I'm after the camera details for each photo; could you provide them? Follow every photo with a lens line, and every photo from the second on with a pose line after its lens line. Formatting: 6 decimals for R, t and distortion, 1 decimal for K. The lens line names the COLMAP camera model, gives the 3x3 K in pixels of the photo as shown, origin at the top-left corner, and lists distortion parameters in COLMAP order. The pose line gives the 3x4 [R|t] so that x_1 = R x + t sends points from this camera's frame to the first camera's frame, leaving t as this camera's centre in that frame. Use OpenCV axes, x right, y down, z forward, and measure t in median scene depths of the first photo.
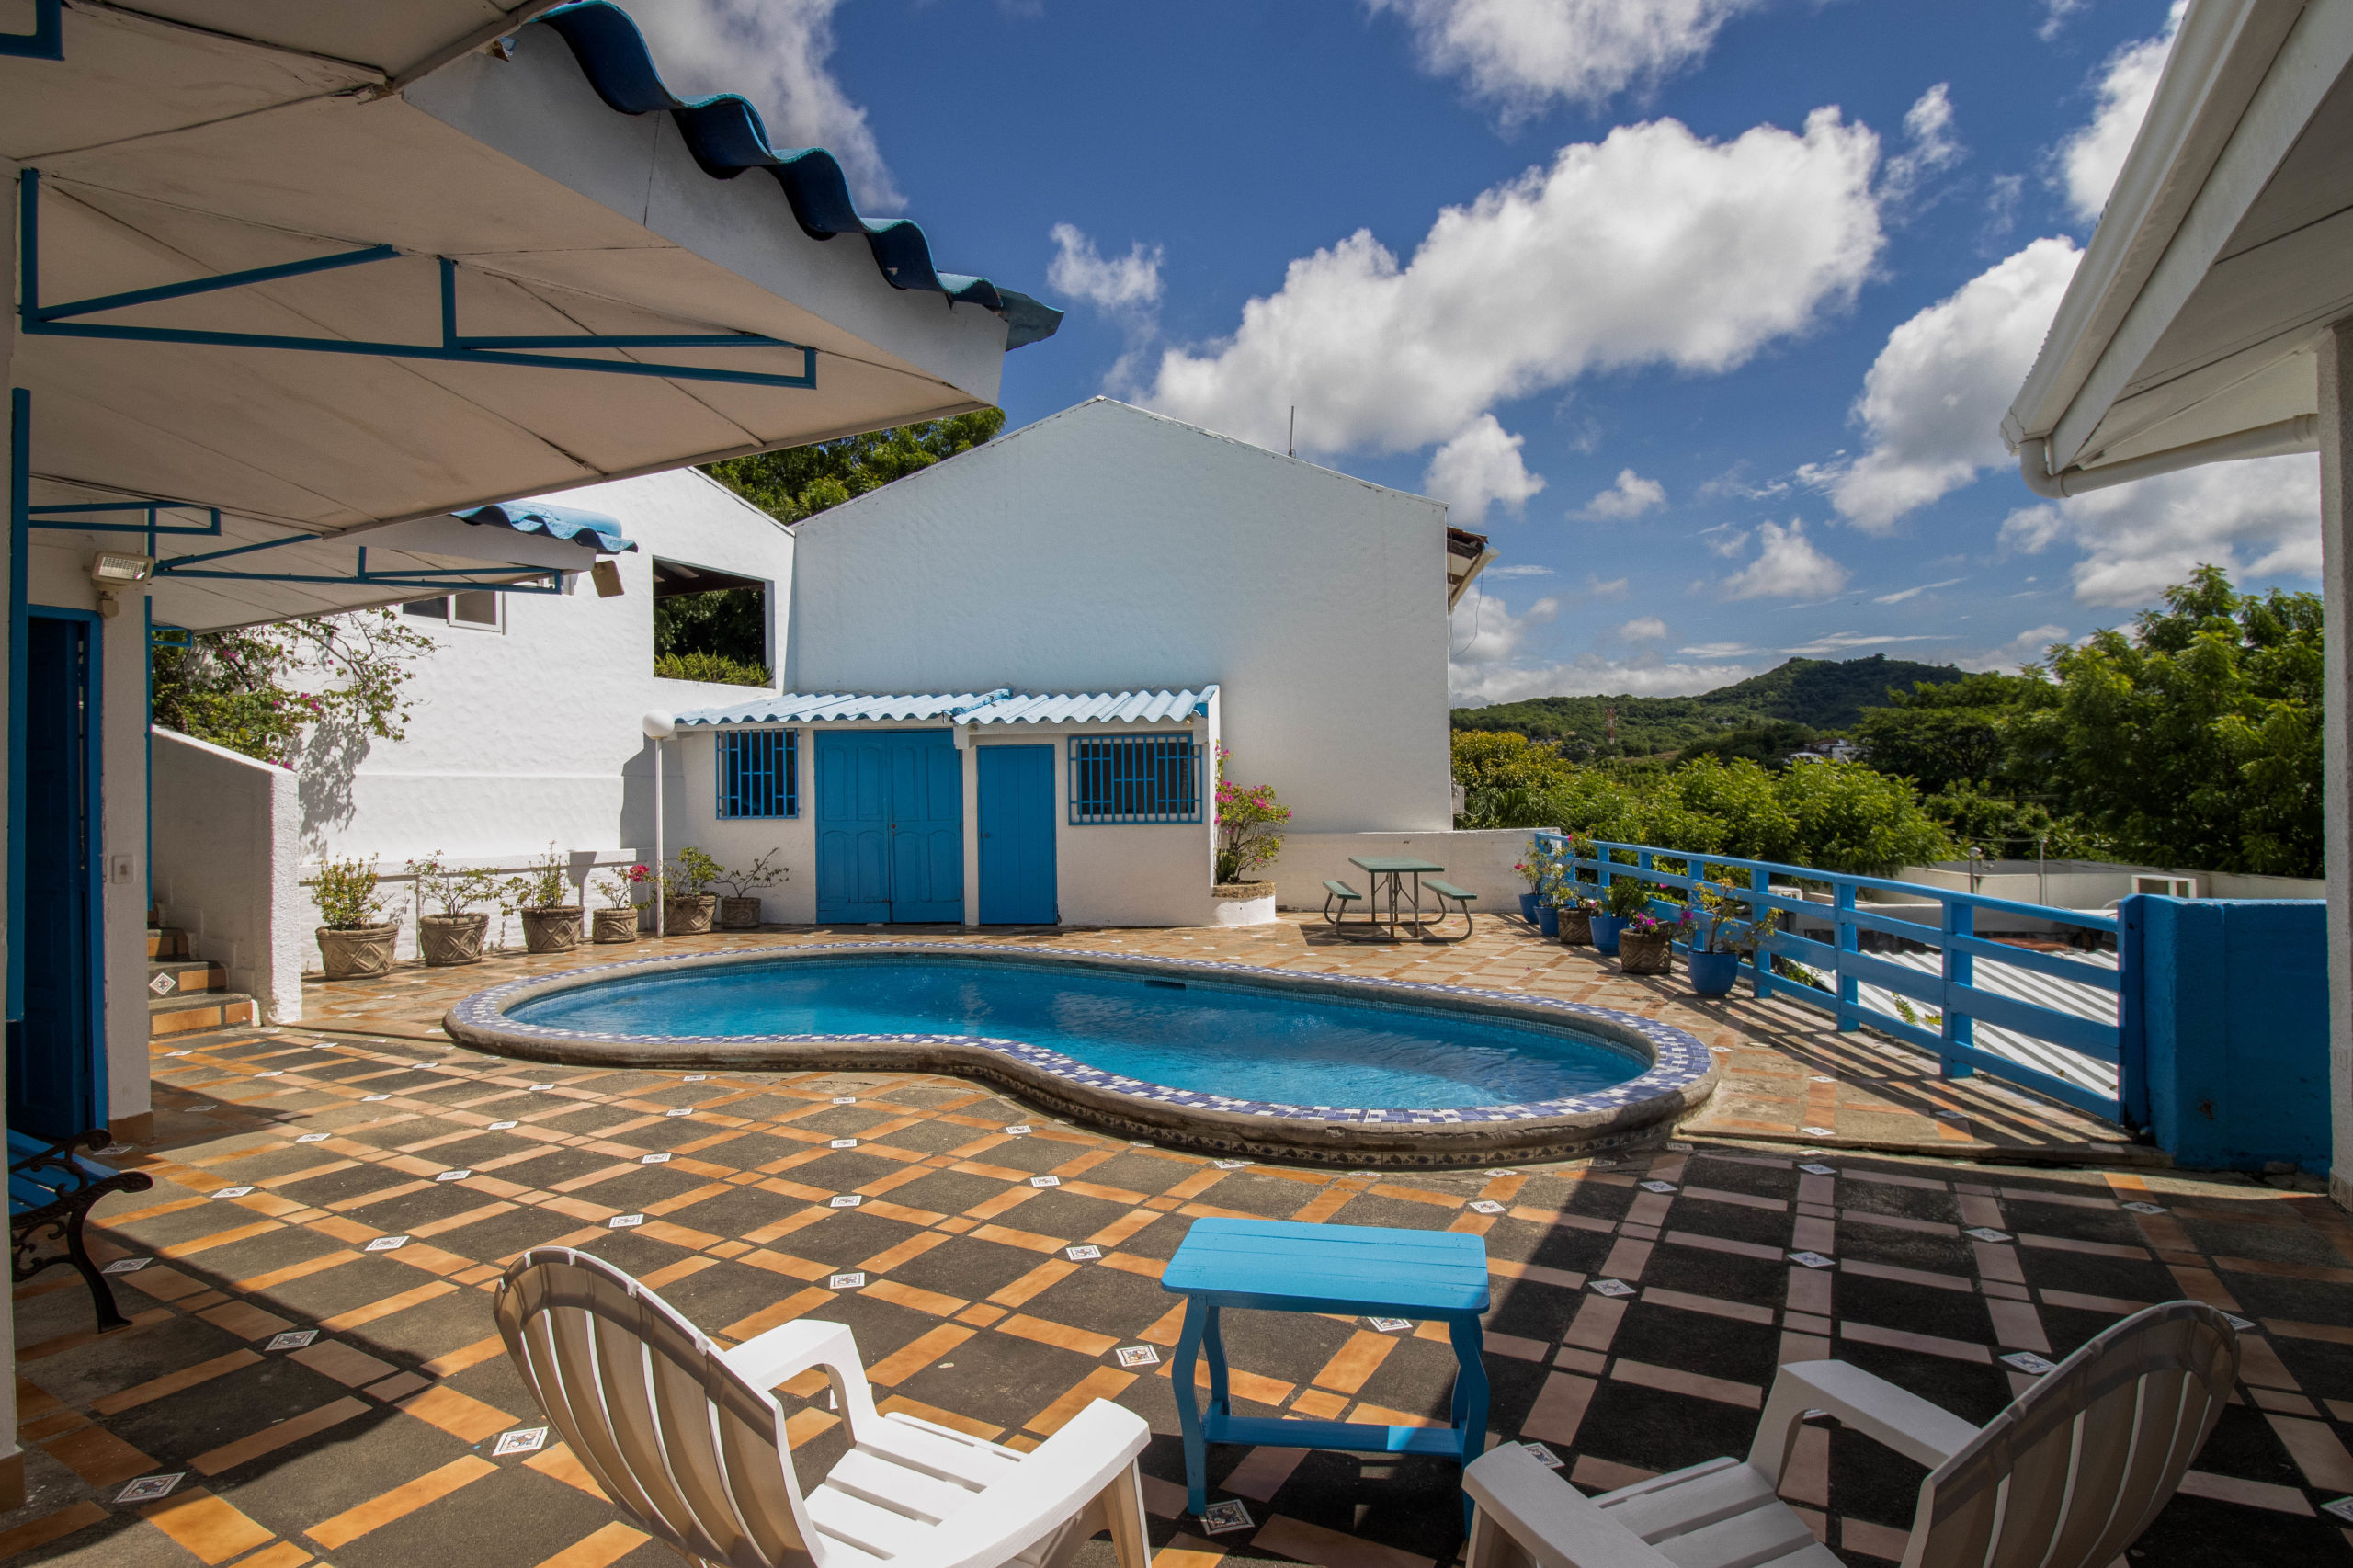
lens RADIAL K [[1194.0, 0, 1179.7], [0, 1194.0, 781.3], [0, 0, 1]] dist [-0.002049, -0.001149]
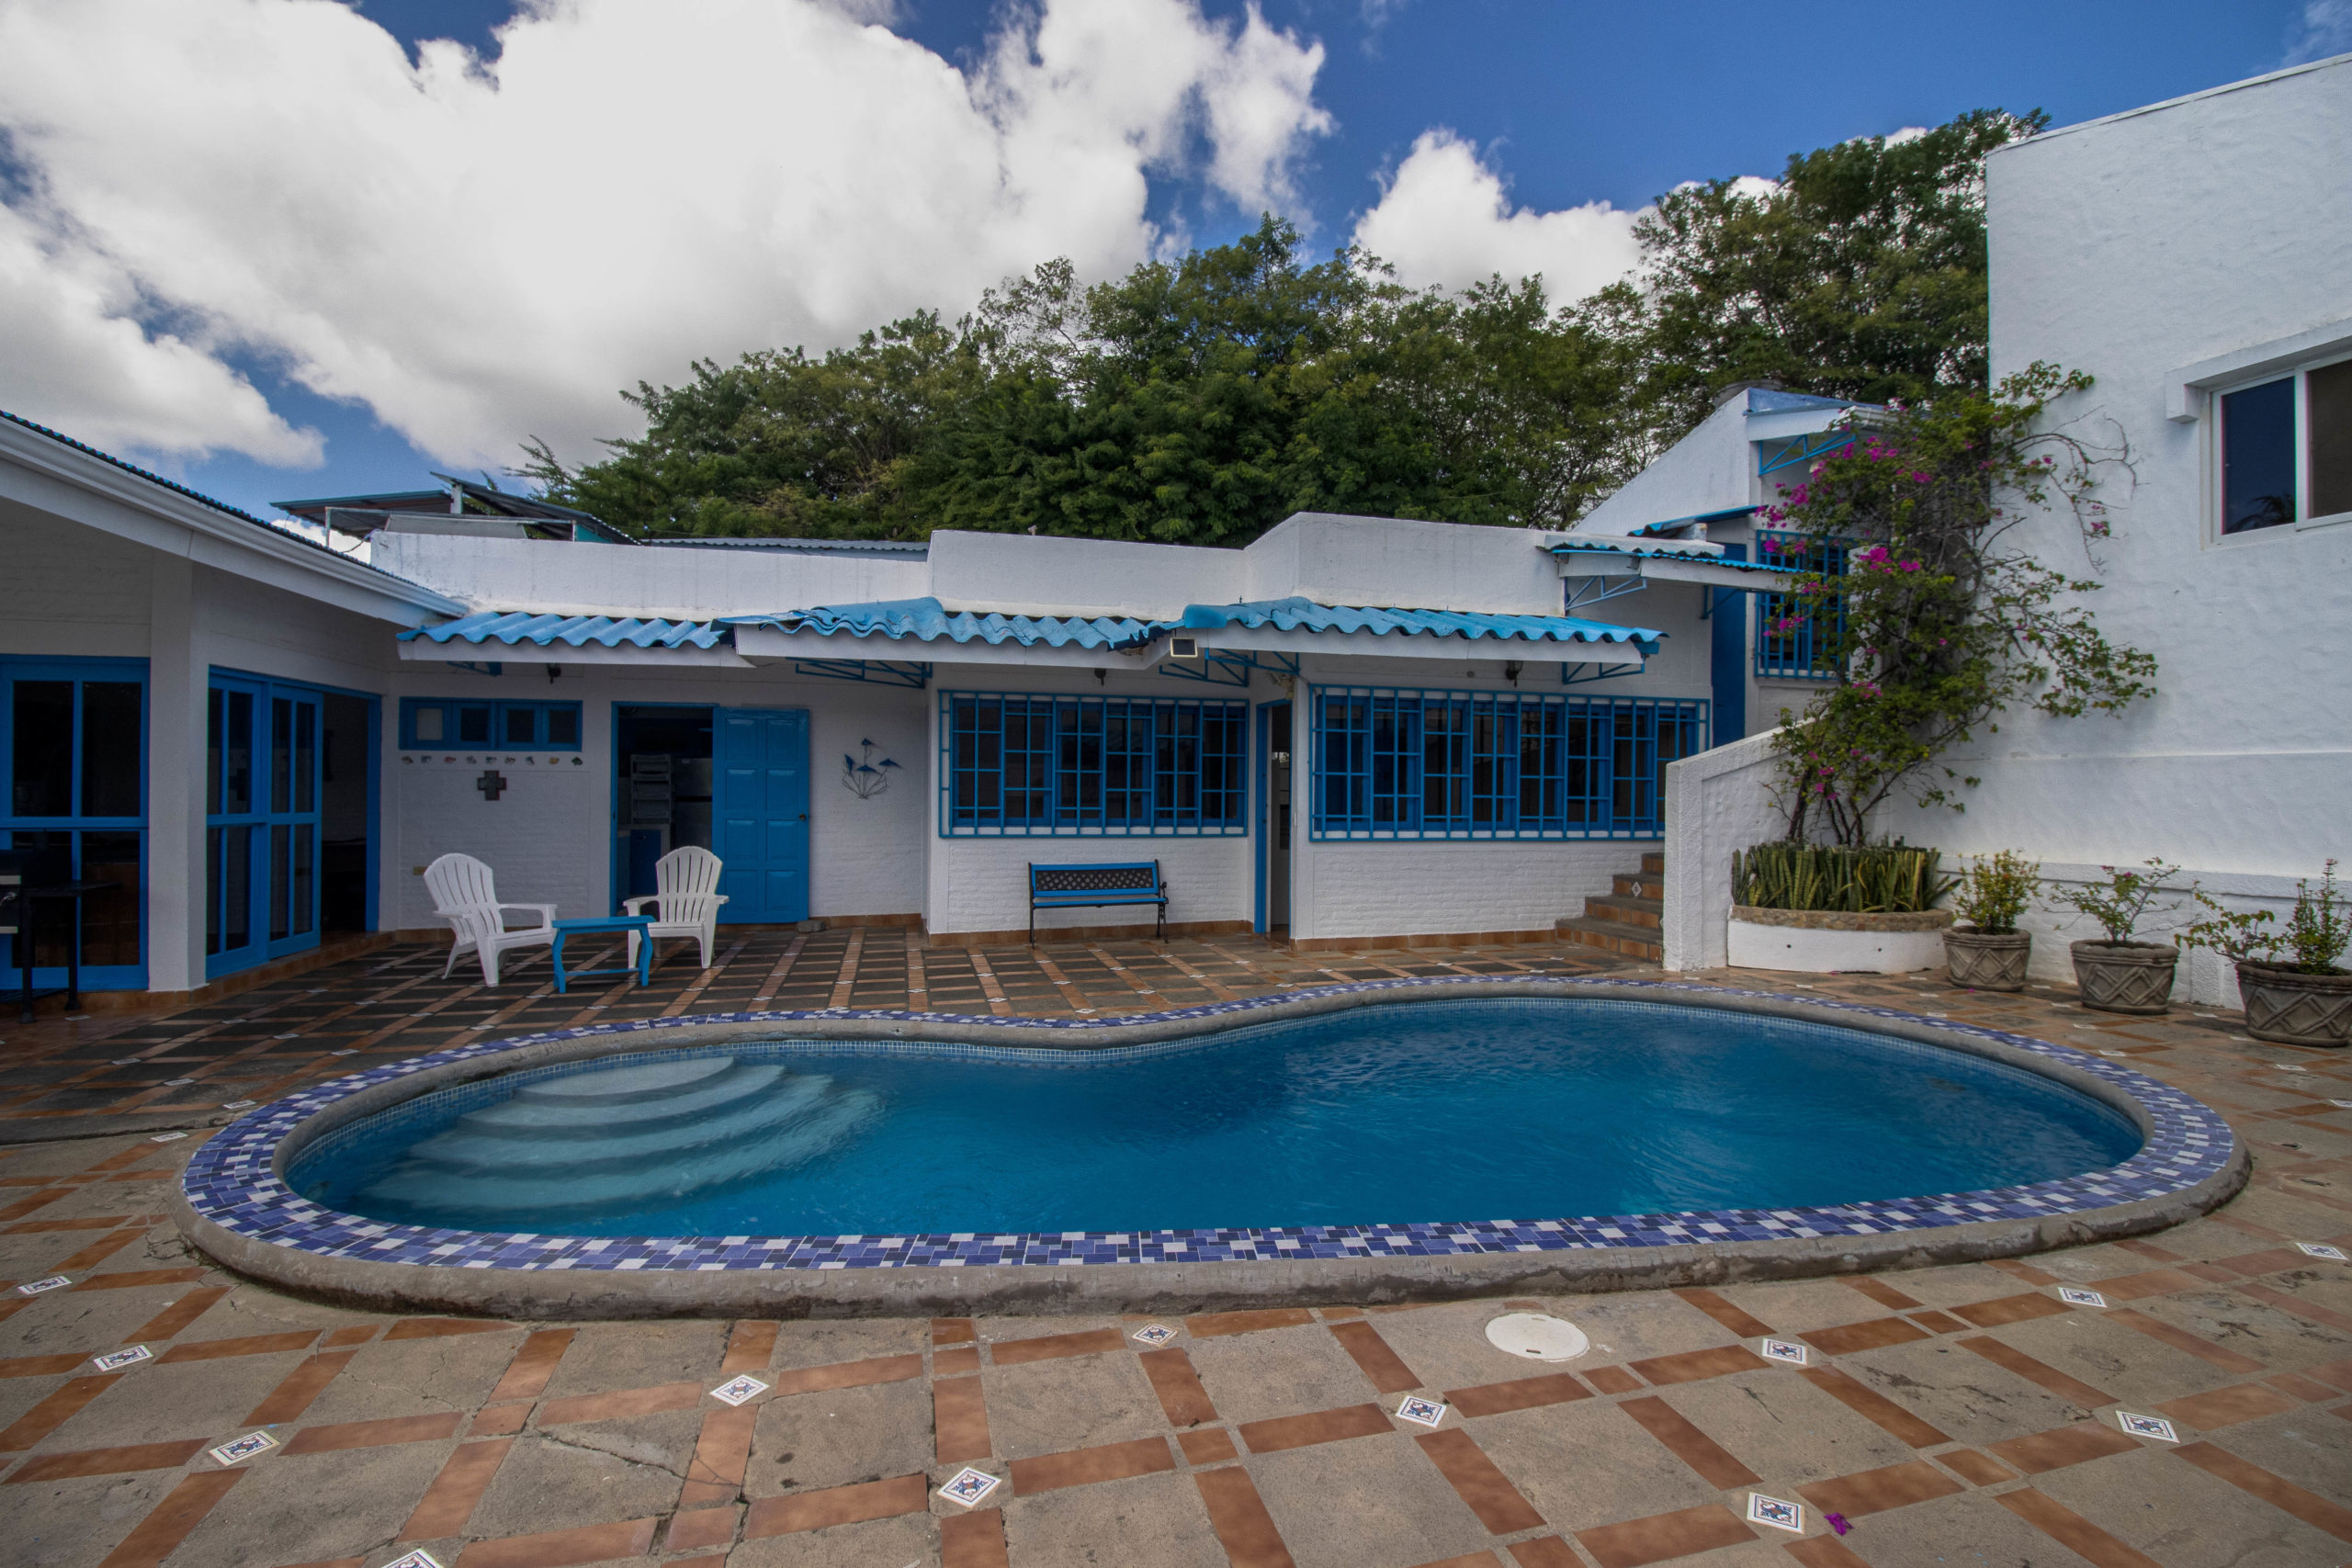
lens RADIAL K [[1086.6, 0, 1190.9], [0, 1086.6, 780.5], [0, 0, 1]] dist [-0.000790, -0.014058]
pose [[-0.715833, 0.001144, -0.698270, 0.214498], [0.010129, 0.999910, -0.008744, 0.008152], [0.698198, -0.013332, -0.715781, 0.850118]]
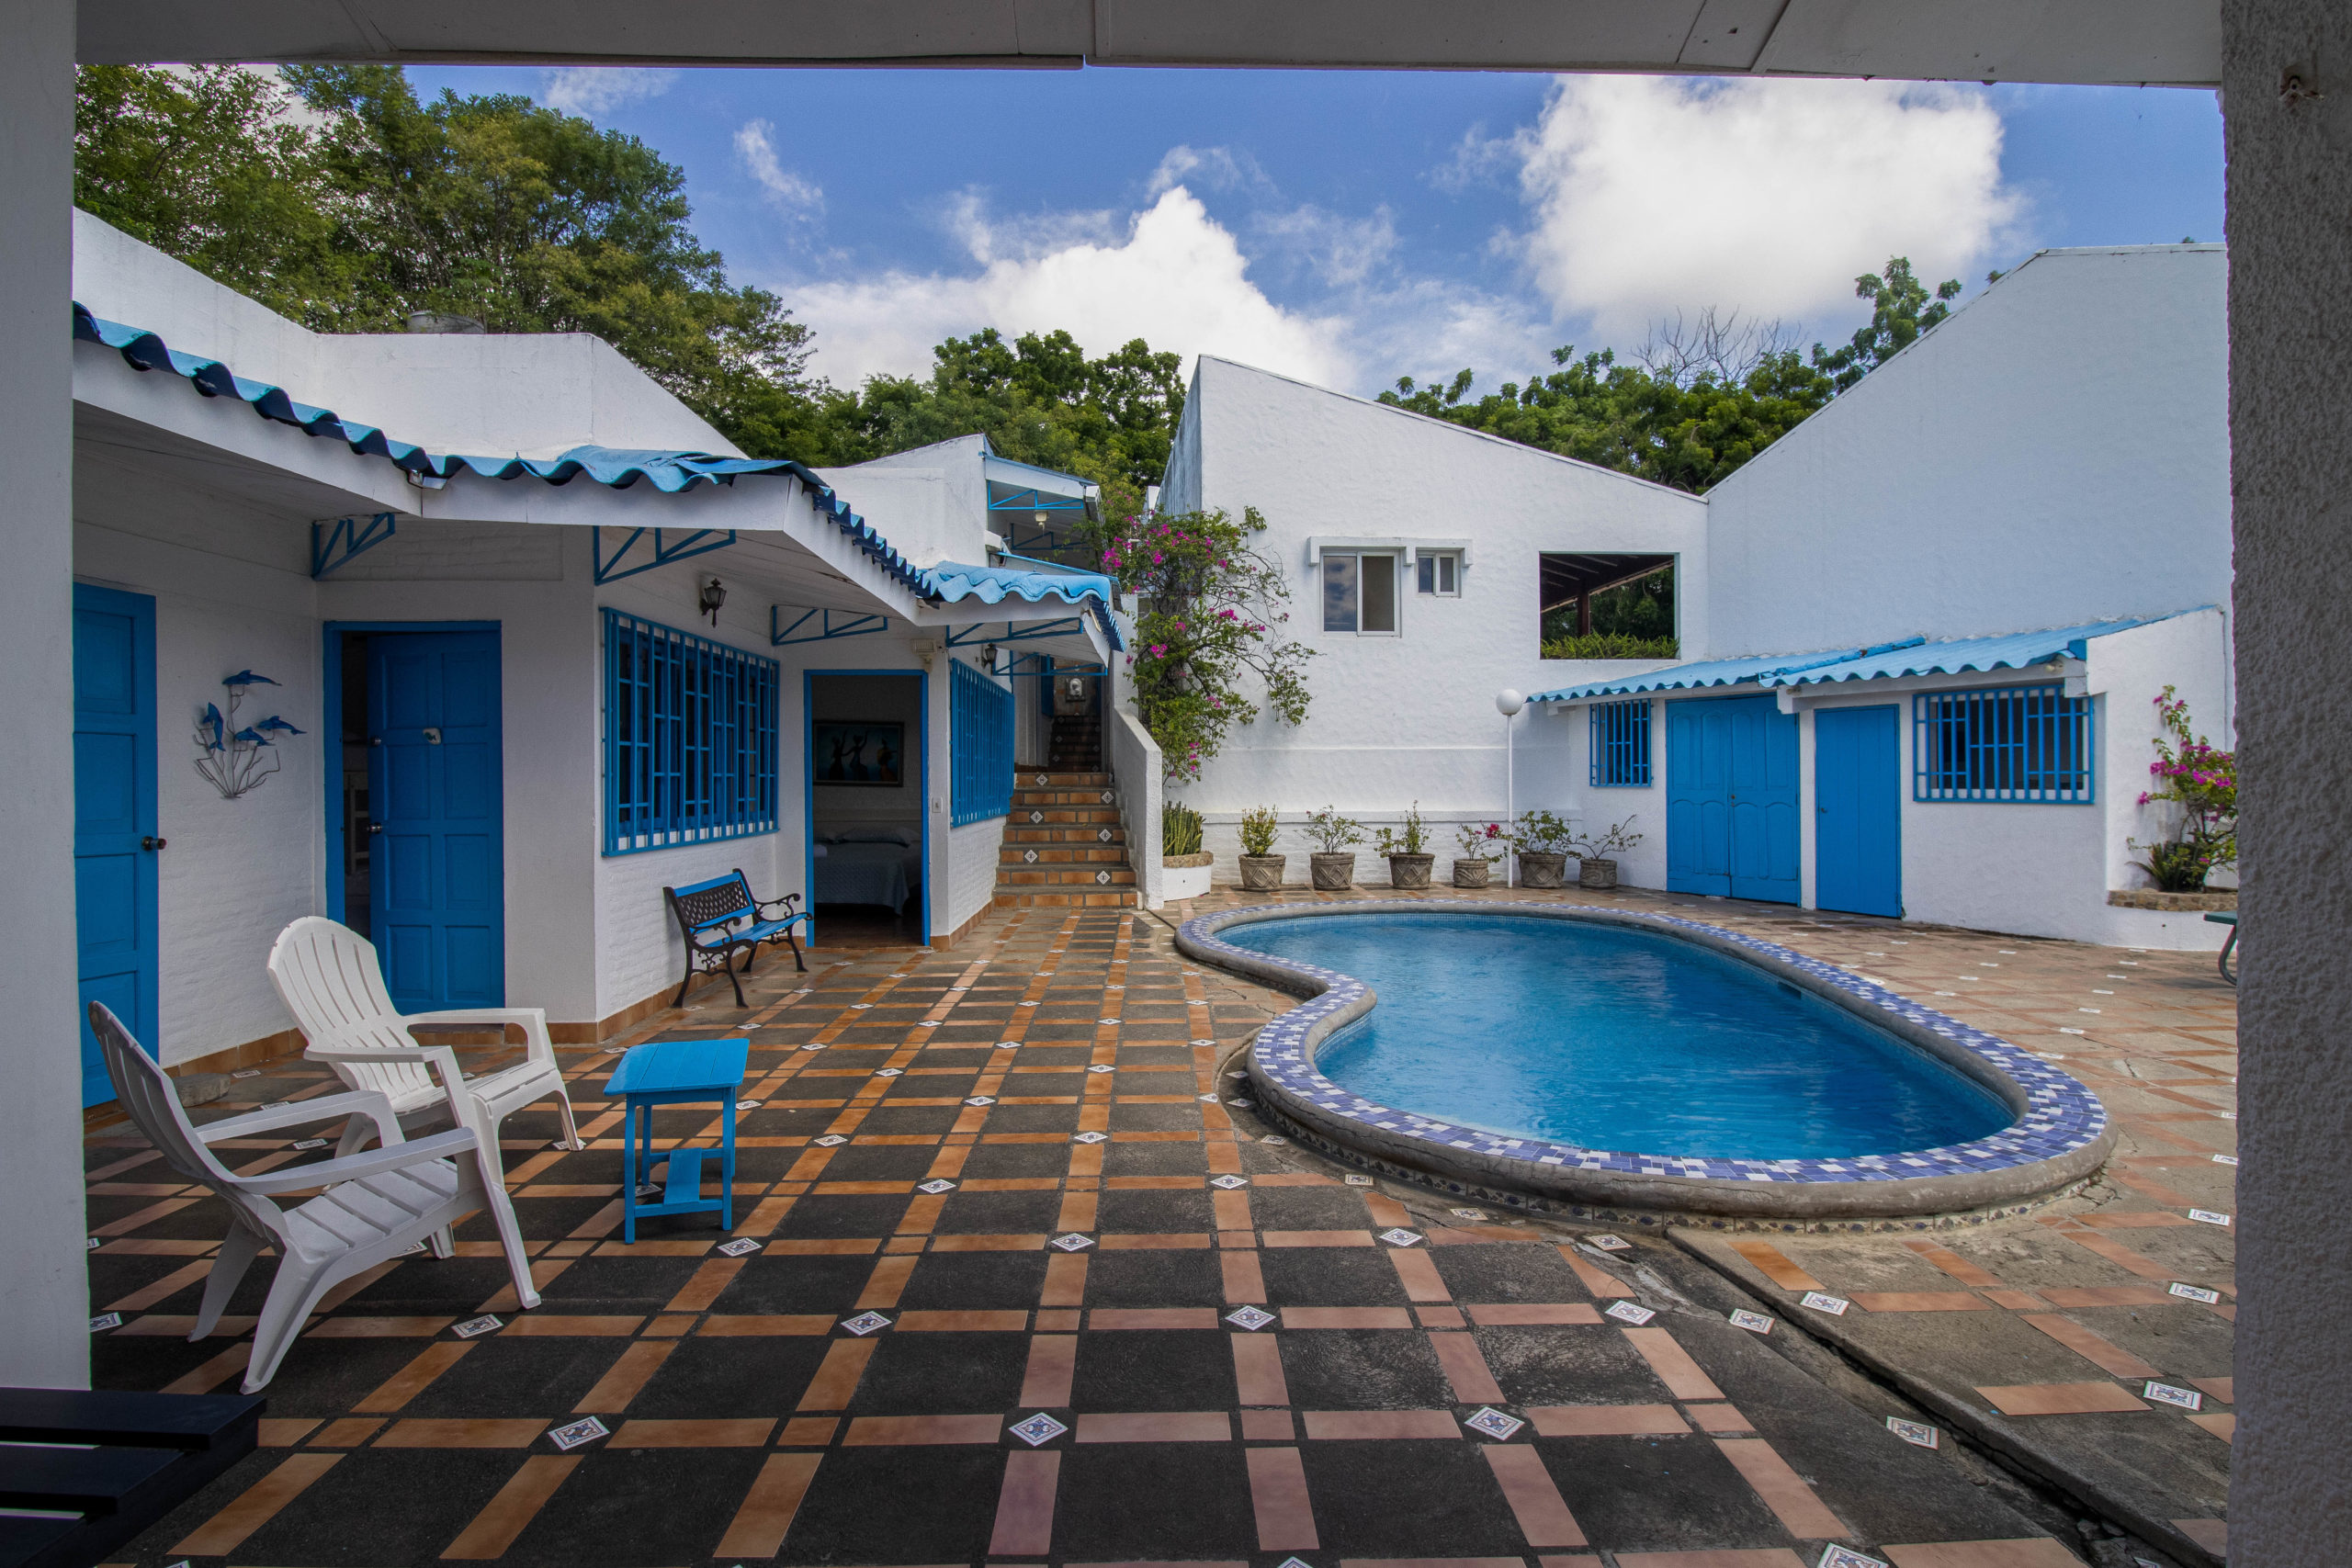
lens RADIAL K [[1165.0, 0, 1183.6], [0, 1165.0, 781.7], [0, 0, 1]] dist [-0.000126, -0.001662]
pose [[0.502917, 0.014544, -0.864212, 0.348274], [0.010461, 0.999683, 0.022911, -0.000311], [0.864271, -0.020563, 0.502606, 0.155840]]
